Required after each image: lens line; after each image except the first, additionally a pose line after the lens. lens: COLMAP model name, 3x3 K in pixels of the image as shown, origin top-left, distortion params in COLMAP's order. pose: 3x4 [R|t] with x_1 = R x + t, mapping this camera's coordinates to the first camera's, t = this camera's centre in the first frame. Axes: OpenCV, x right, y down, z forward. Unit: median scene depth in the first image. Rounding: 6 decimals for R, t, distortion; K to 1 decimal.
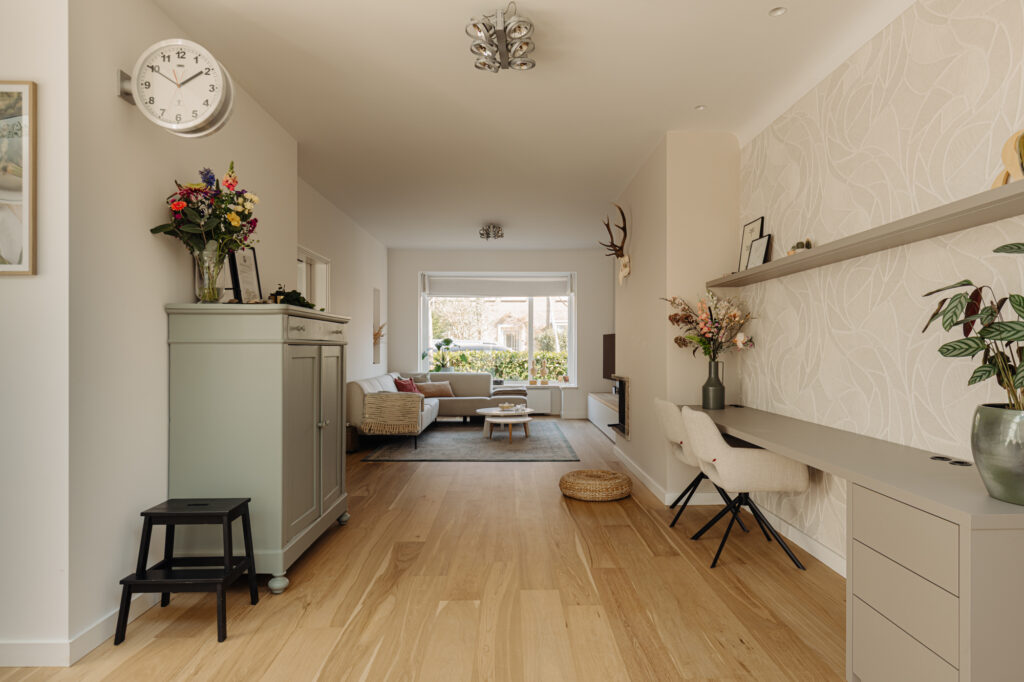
lens RADIAL K [[608.6, 0, 515.2], [0, 608.6, 344.7], [0, 0, 1]] dist [0.003202, 0.000454]
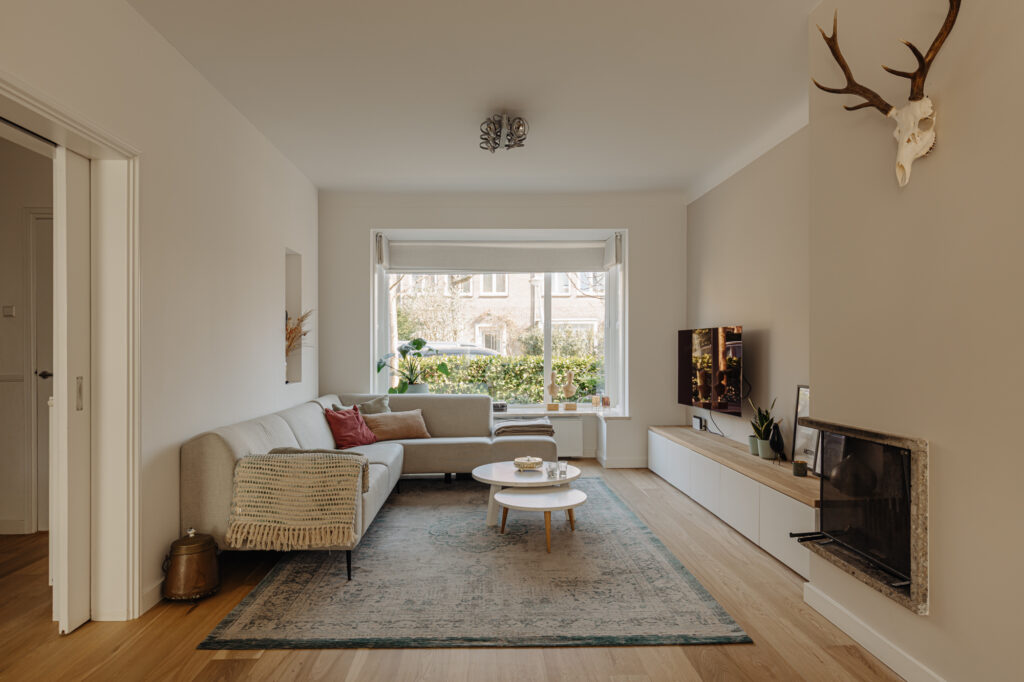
lens RADIAL K [[608.6, 0, 489.6], [0, 608.6, 334.4], [0, 0, 1]] dist [0.003202, 0.000454]
pose [[0.999970, -0.003888, 0.006736, -0.043683], [0.004018, 0.999803, -0.019439, -0.001906], [-0.006659, 0.019465, 0.999788, 0.387998]]
